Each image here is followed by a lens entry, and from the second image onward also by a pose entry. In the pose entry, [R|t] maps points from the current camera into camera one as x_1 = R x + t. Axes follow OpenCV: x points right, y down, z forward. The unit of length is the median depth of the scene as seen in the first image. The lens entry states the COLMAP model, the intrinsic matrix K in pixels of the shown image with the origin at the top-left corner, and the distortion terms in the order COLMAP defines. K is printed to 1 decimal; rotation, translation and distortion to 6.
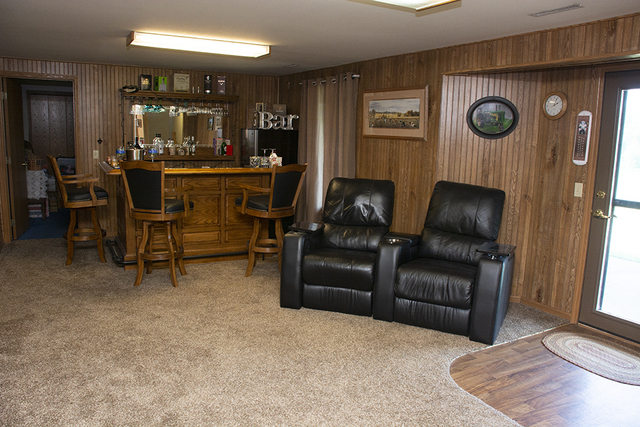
lens RADIAL K [[502.9, 0, 320.0], [0, 502.9, 214.8], [0, 0, 1]] dist [-0.143392, 0.095081]
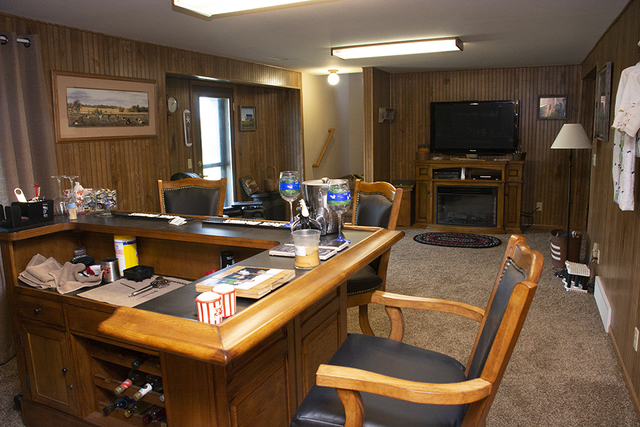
lens RADIAL K [[502.9, 0, 320.2], [0, 502.9, 214.8], [0, 0, 1]] dist [-0.143392, 0.095081]
pose [[-0.609040, -0.155020, 0.777842, -0.702547], [0.131377, 0.947448, 0.291688, -0.229168], [-0.782183, 0.279841, -0.556668, 1.242431]]
